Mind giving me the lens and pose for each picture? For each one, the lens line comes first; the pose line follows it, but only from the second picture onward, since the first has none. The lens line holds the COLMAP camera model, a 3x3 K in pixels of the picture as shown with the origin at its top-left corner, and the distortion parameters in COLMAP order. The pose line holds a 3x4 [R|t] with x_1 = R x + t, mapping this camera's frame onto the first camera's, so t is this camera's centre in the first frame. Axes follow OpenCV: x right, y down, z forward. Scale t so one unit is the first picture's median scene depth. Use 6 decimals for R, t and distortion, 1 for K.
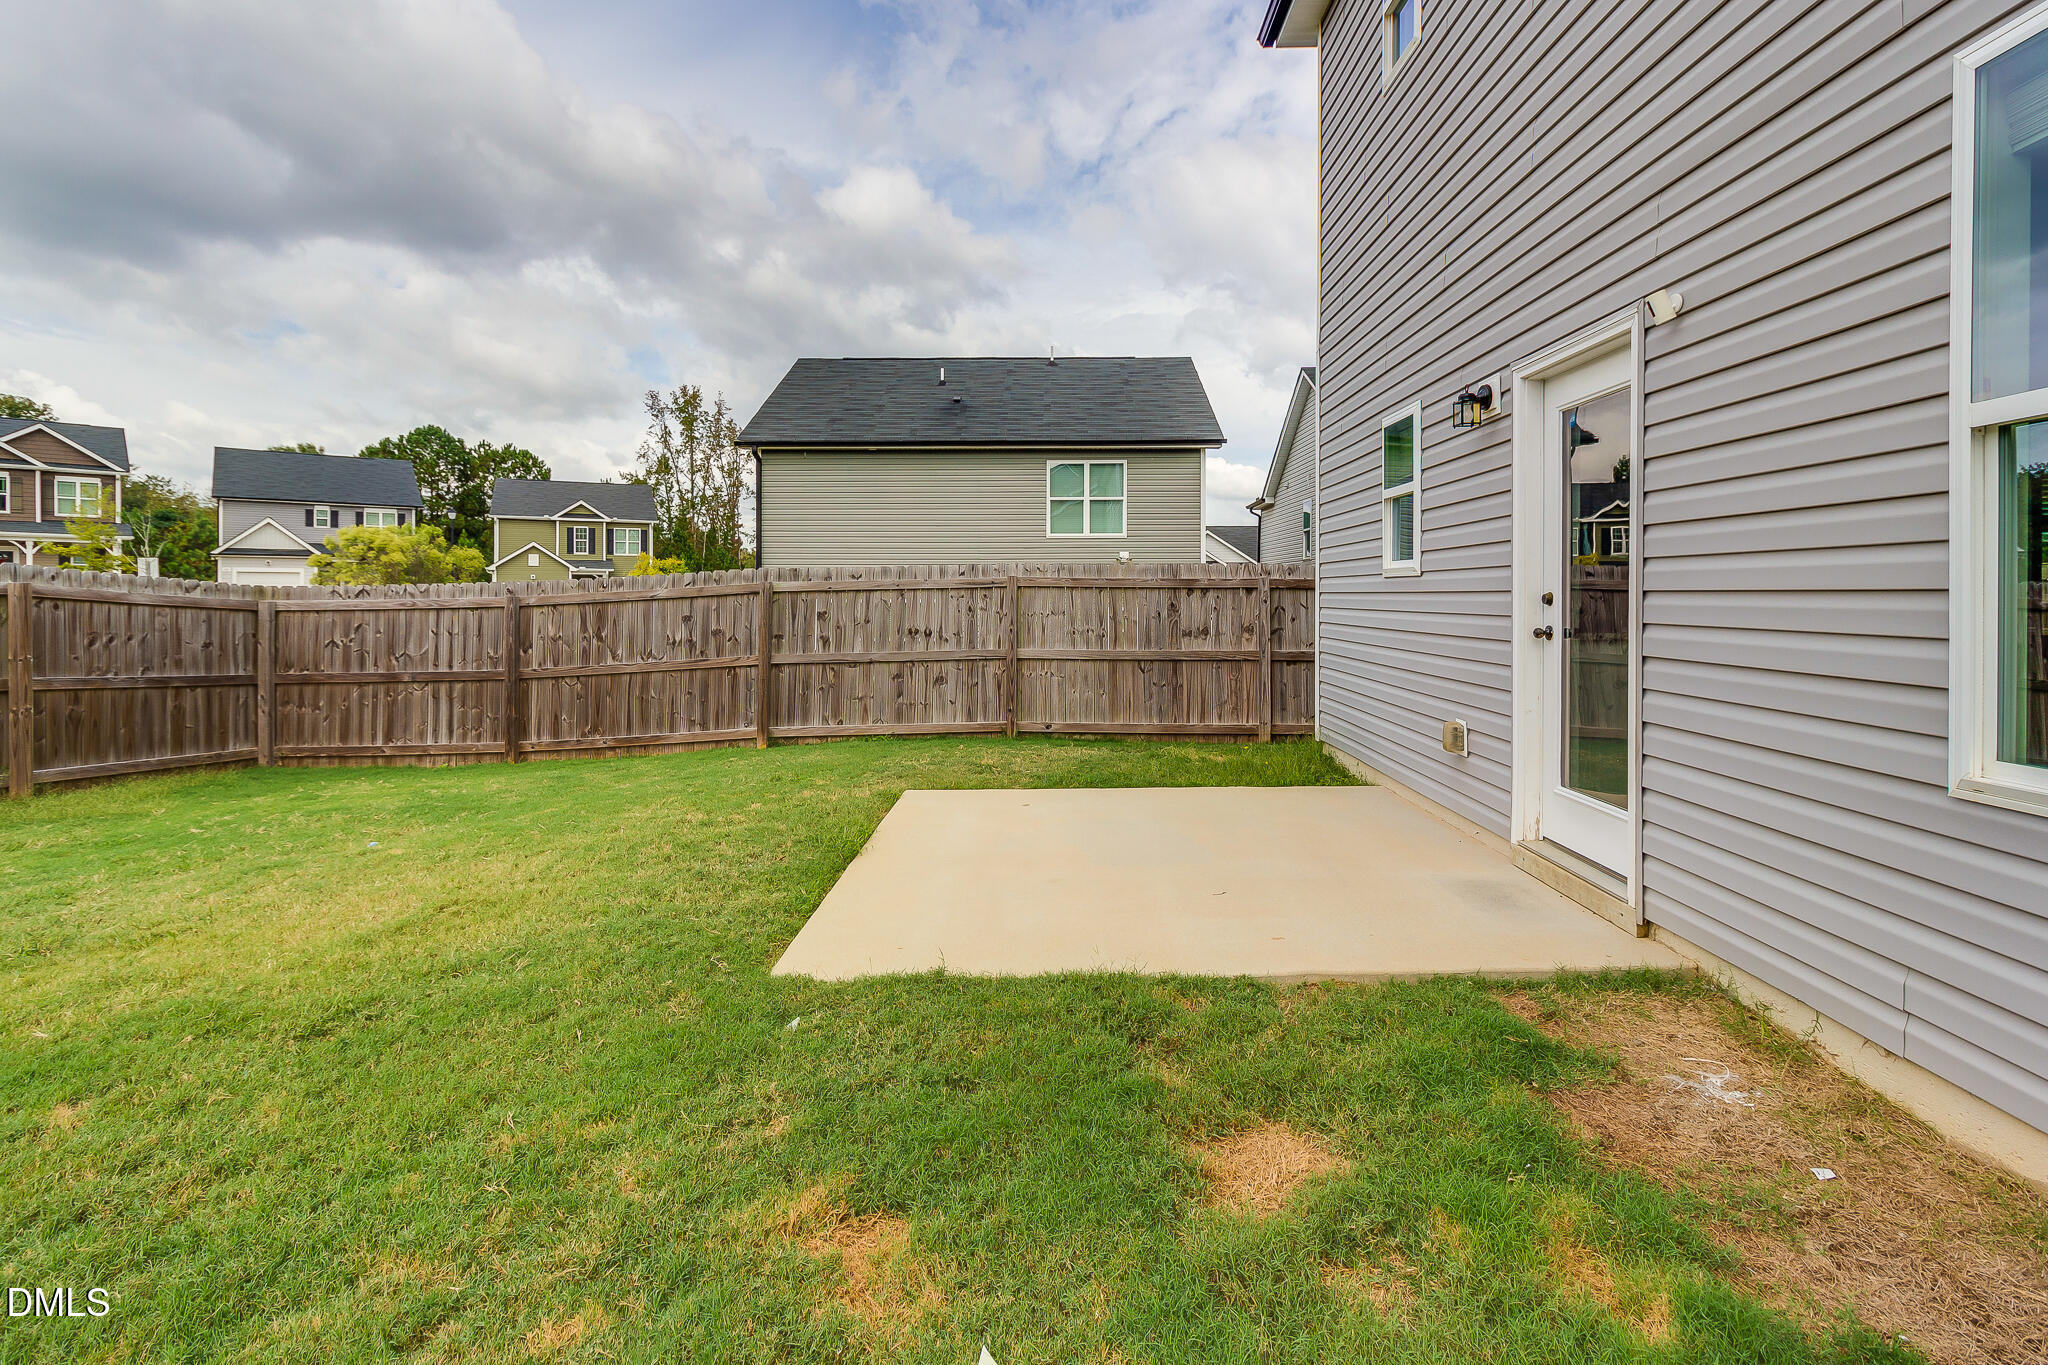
lens RADIAL K [[968.3, 0, 1026.4], [0, 968.3, 587.2], [0, 0, 1]] dist [0.001578, 0.000093]
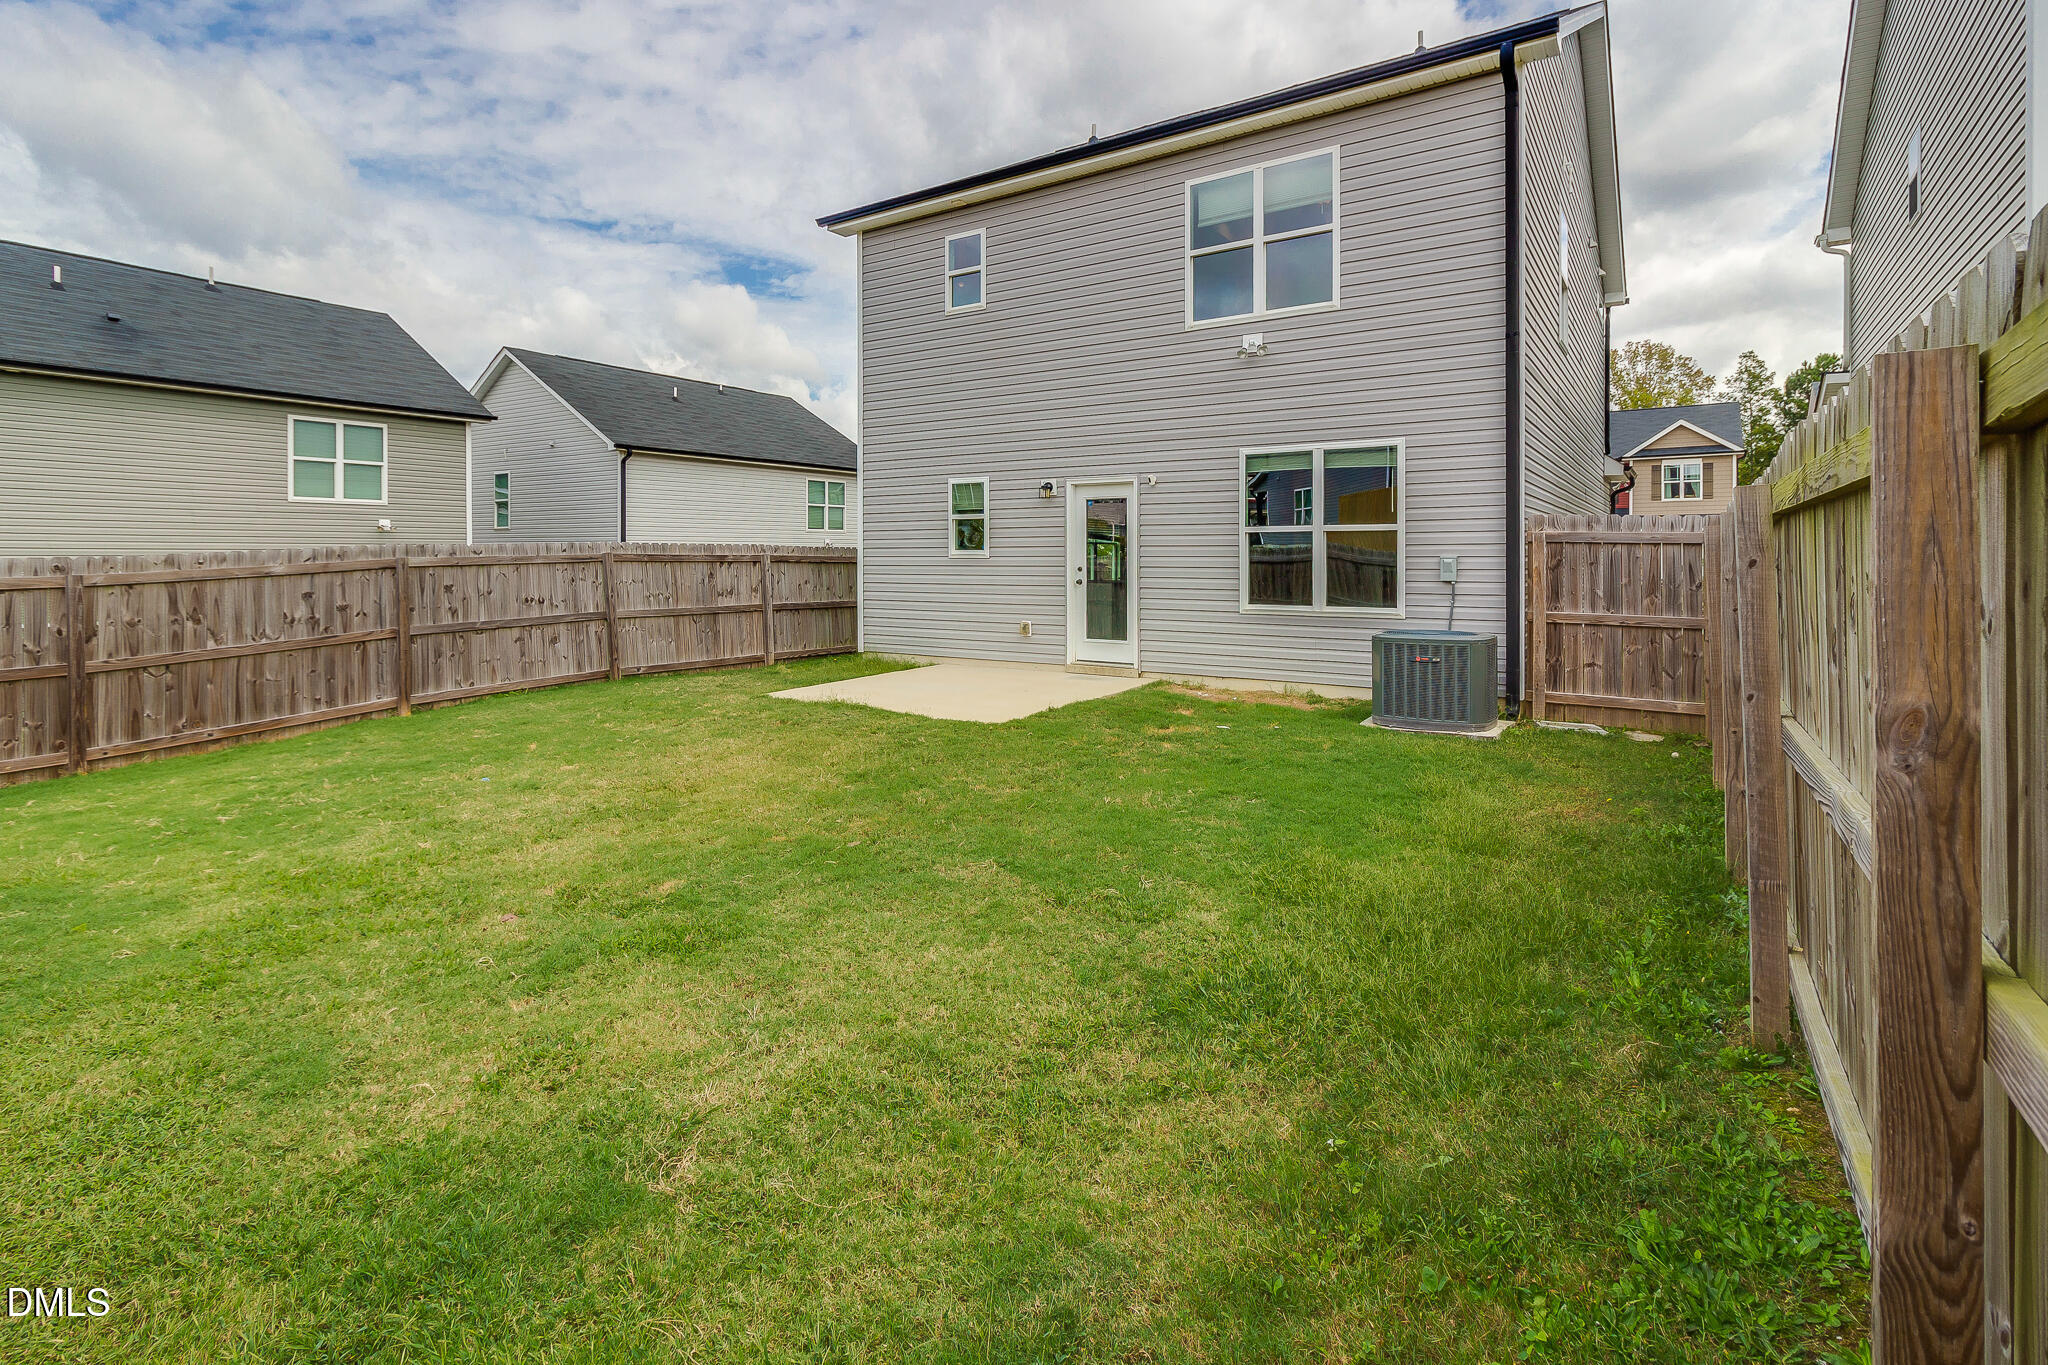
lens RADIAL K [[968.3, 0, 1026.4], [0, 968.3, 587.2], [0, 0, 1]] dist [0.001578, 0.000093]
pose [[0.535908, -0.027227, 0.843837, -0.784705], [-0.005152, 0.999356, 0.035517, -0.013882], [-0.844260, -0.023381, 0.535423, -0.129065]]
